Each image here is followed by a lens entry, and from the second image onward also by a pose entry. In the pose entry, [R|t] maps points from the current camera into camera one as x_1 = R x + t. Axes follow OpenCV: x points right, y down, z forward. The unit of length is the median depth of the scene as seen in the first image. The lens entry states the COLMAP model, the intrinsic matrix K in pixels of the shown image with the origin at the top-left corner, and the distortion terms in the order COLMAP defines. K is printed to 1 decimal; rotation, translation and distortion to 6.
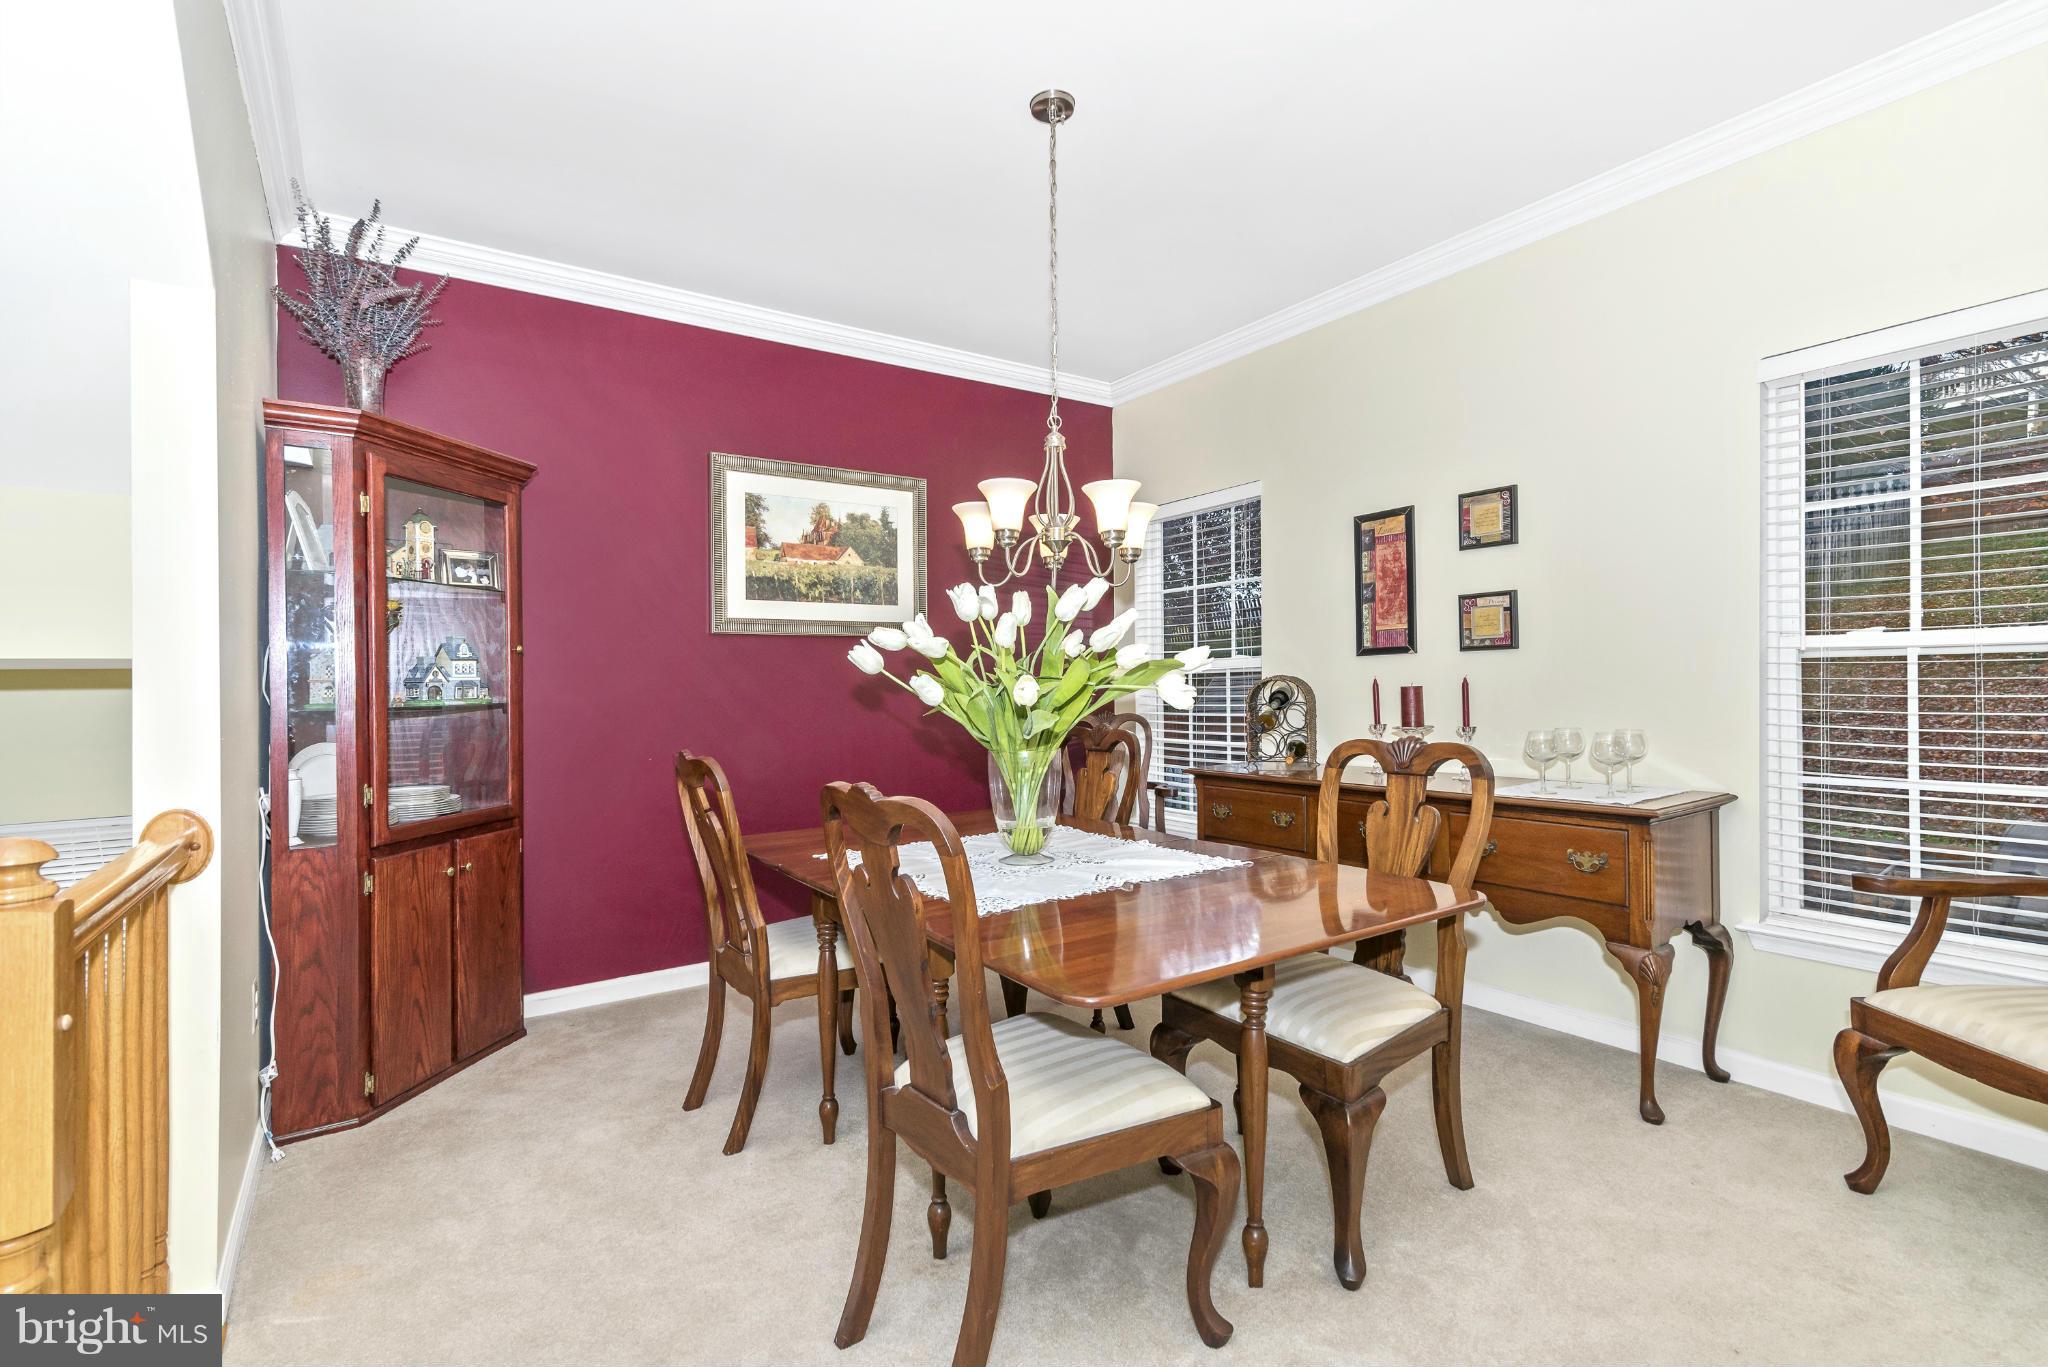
lens RADIAL K [[936.0, 0, 967.7], [0, 936.0, 701.4], [0, 0, 1]] dist [0.011642, -0.000413]
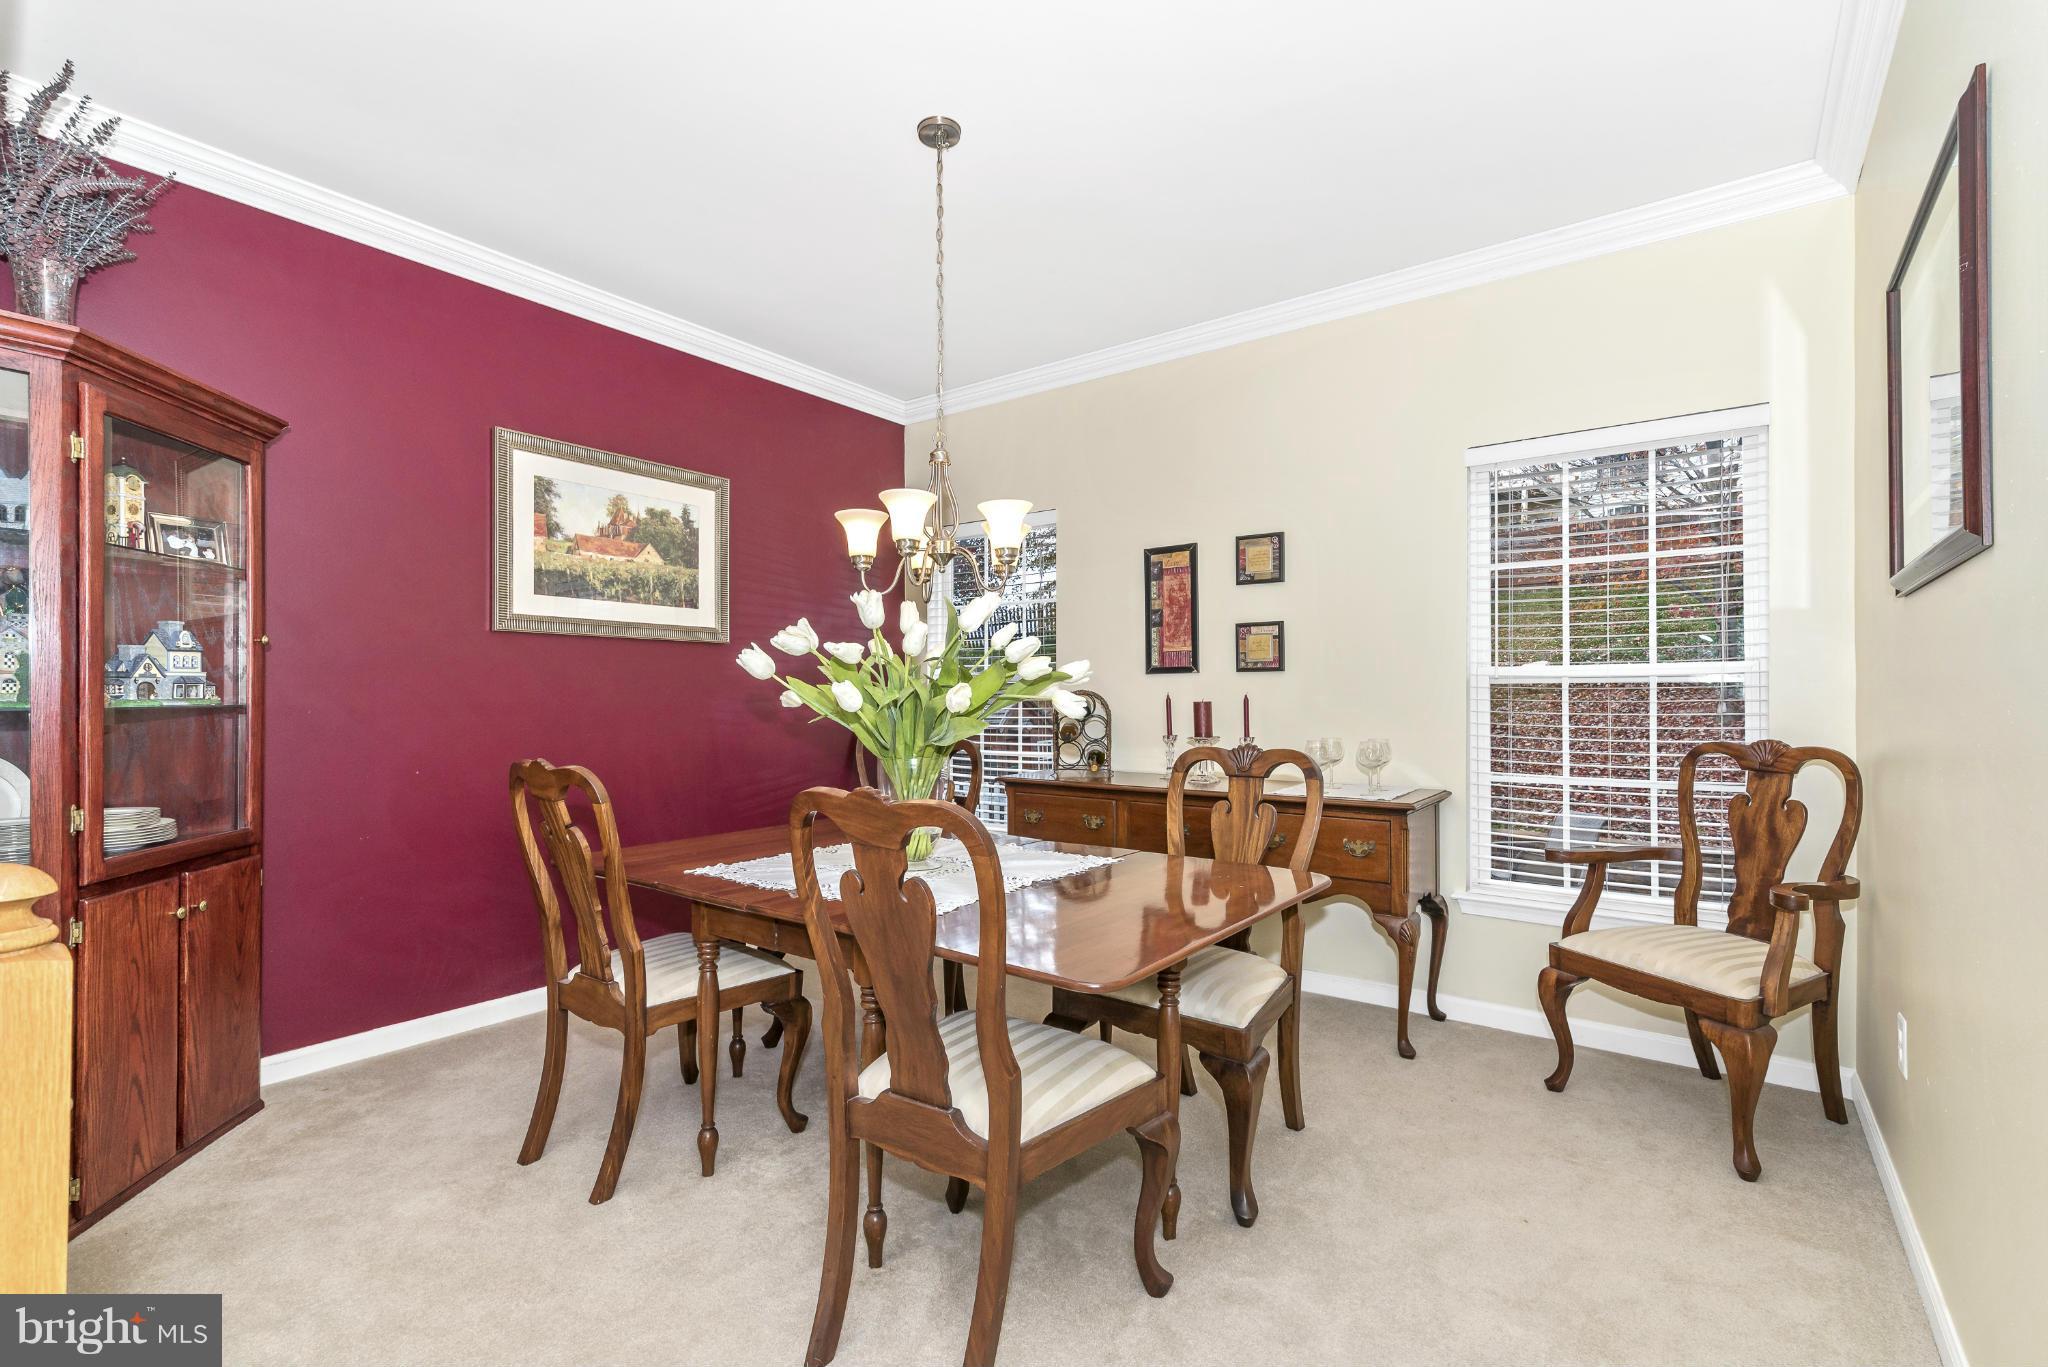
lens RADIAL K [[936.0, 0, 980.8], [0, 936.0, 707.7], [0, 0, 1]] dist [0.011642, -0.000413]
pose [[0.947022, 0.013433, 0.320886, -0.177864], [-0.010981, 0.999895, -0.009449, 0.005974], [-0.320980, 0.005425, 0.947071, 0.013390]]
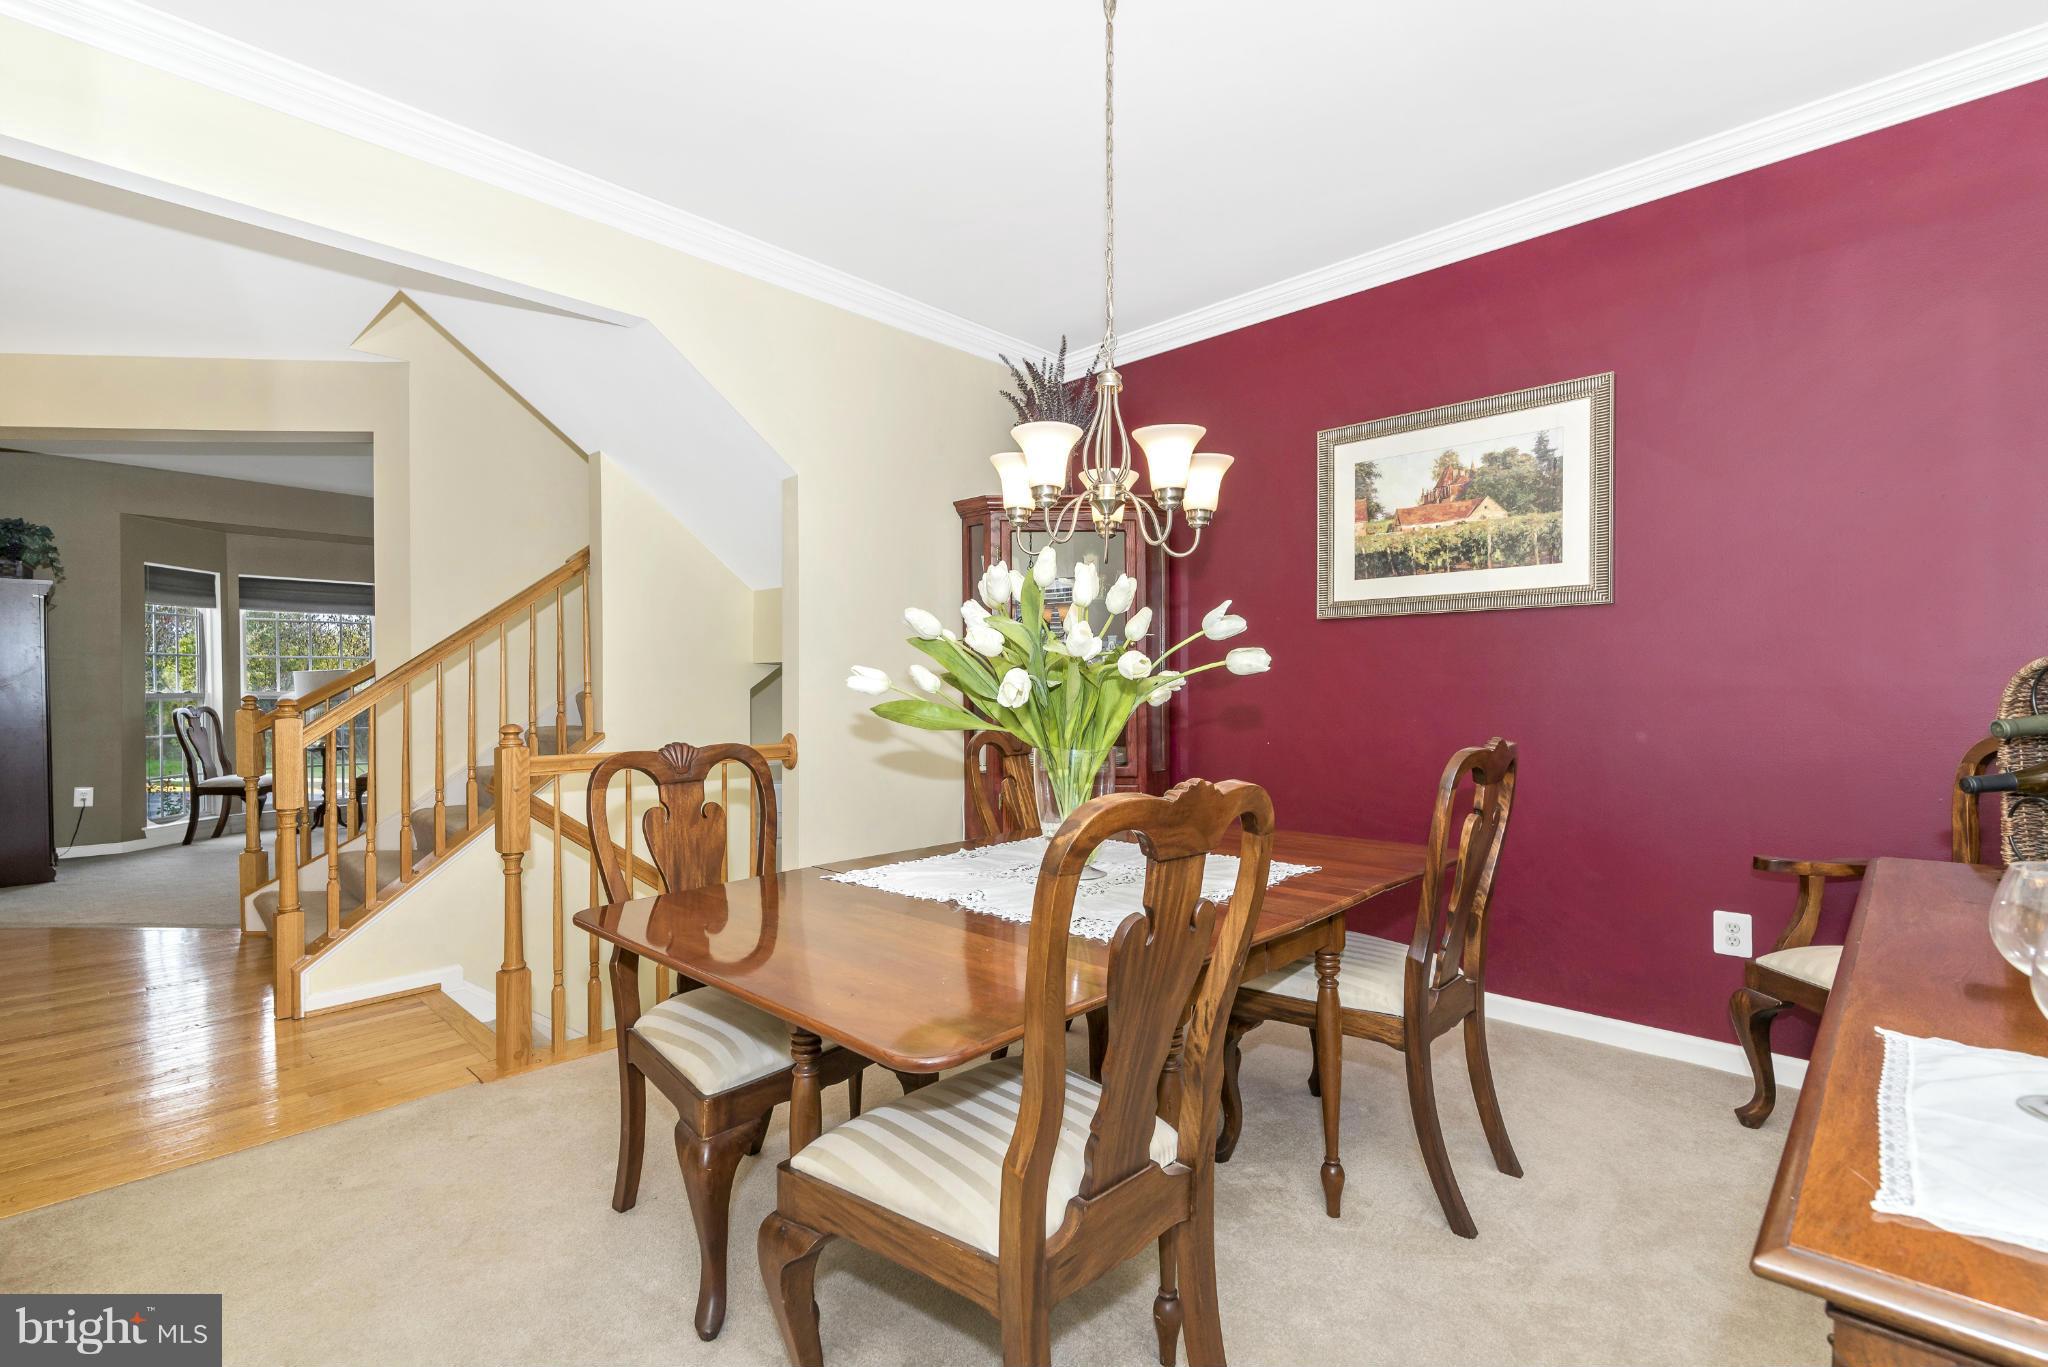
lens RADIAL K [[936.0, 0, 1074.9], [0, 936.0, 685.1], [0, 0, 1]] dist [0.011642, -0.000413]
pose [[0.246690, 0.016955, -0.968946, 0.888562], [-0.016283, 0.999778, 0.013349, -0.020006], [0.968958, 0.012484, 0.246912, 0.765762]]
